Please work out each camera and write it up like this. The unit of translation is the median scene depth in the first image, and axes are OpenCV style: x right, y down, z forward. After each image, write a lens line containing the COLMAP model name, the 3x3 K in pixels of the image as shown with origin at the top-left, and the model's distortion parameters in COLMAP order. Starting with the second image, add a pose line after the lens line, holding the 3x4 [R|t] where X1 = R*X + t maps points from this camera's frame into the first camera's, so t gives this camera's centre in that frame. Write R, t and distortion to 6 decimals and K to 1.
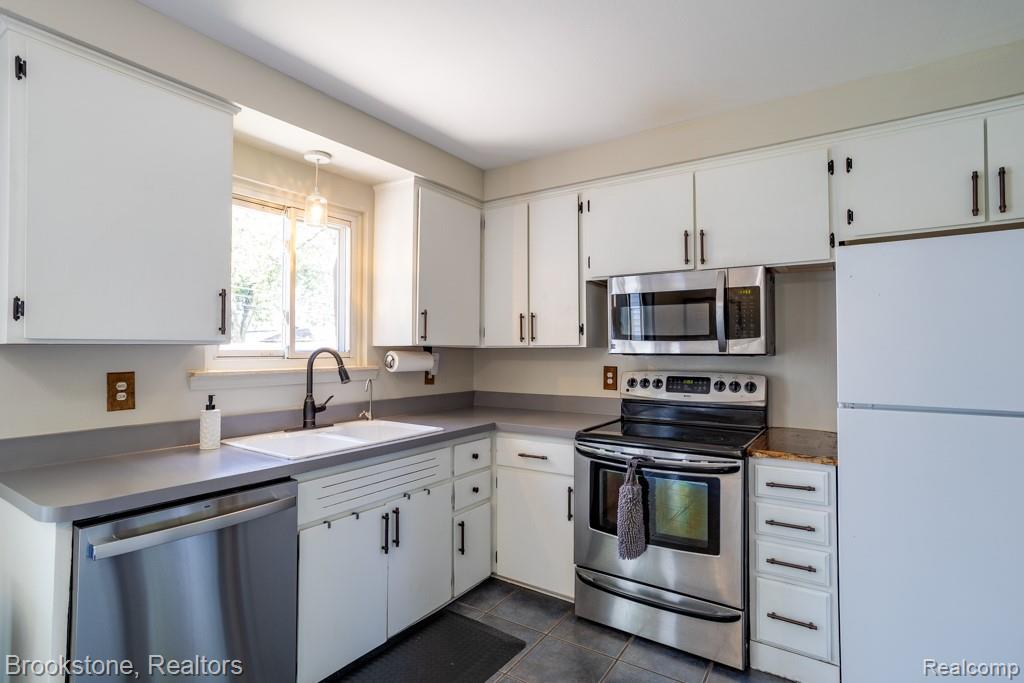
lens RADIAL K [[496.3, 0, 512.0], [0, 496.3, 341.5], [0, 0, 1]] dist [-0.050551, 0.029027]
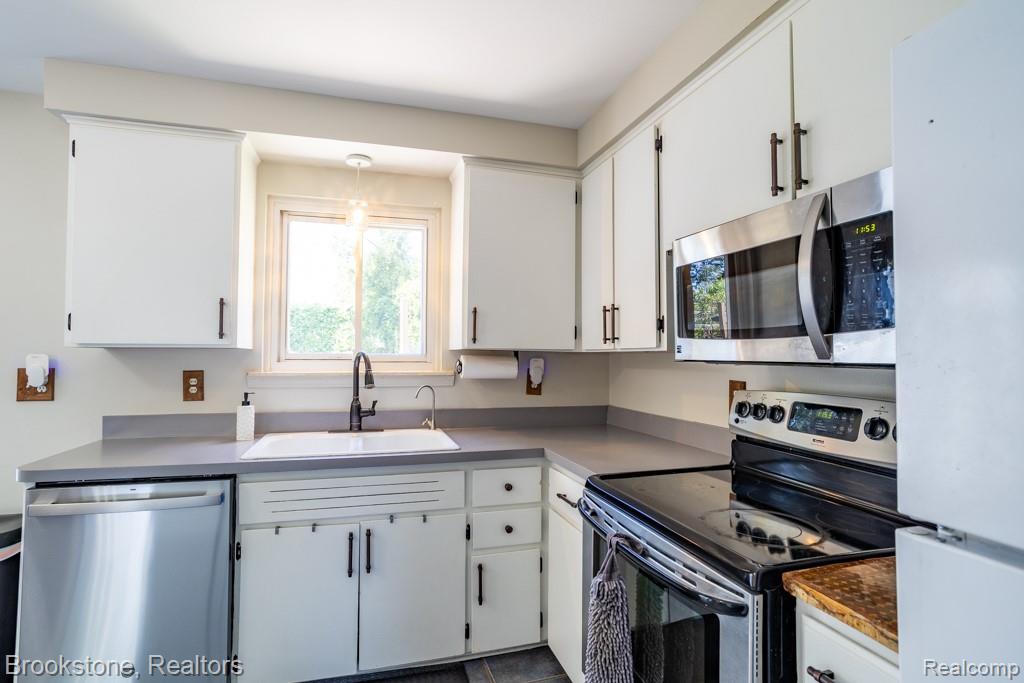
lens RADIAL K [[496.3, 0, 512.0], [0, 496.3, 341.5], [0, 0, 1]] dist [-0.050551, 0.029027]
pose [[0.776969, -0.013543, -0.629393, 0.457395], [0.005949, 0.999882, -0.014171, 0.008486], [0.629510, 0.007266, 0.776958, 0.400093]]
